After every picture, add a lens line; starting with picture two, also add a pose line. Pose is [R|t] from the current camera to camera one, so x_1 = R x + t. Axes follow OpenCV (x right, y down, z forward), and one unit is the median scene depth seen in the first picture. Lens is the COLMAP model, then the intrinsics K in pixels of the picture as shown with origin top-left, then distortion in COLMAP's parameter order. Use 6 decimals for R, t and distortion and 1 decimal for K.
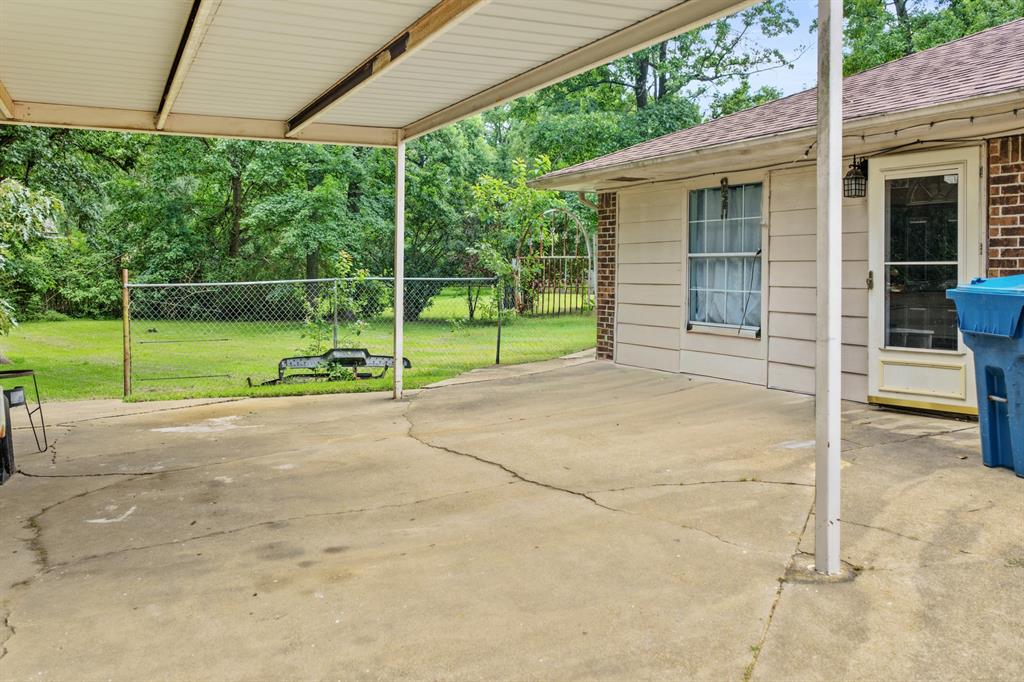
lens RADIAL K [[976.1, 0, 512.0], [0, 976.1, 341.0], [0, 0, 1]] dist [-0.001728, -0.000474]
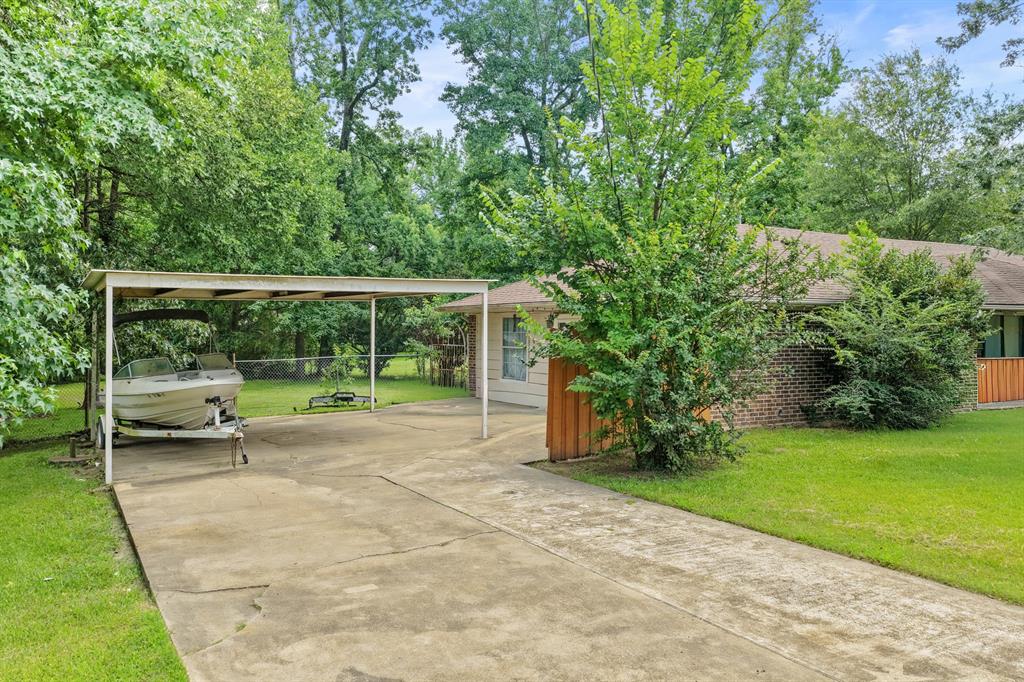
lens RADIAL K [[976.1, 0, 512.0], [0, 976.1, 341.0], [0, 0, 1]] dist [-0.001728, -0.000474]
pose [[0.999065, -0.008862, 0.042318, 0.085201], [0.011335, 0.998218, -0.058579, 0.023439], [-0.041724, 0.059003, 0.997385, -0.965307]]
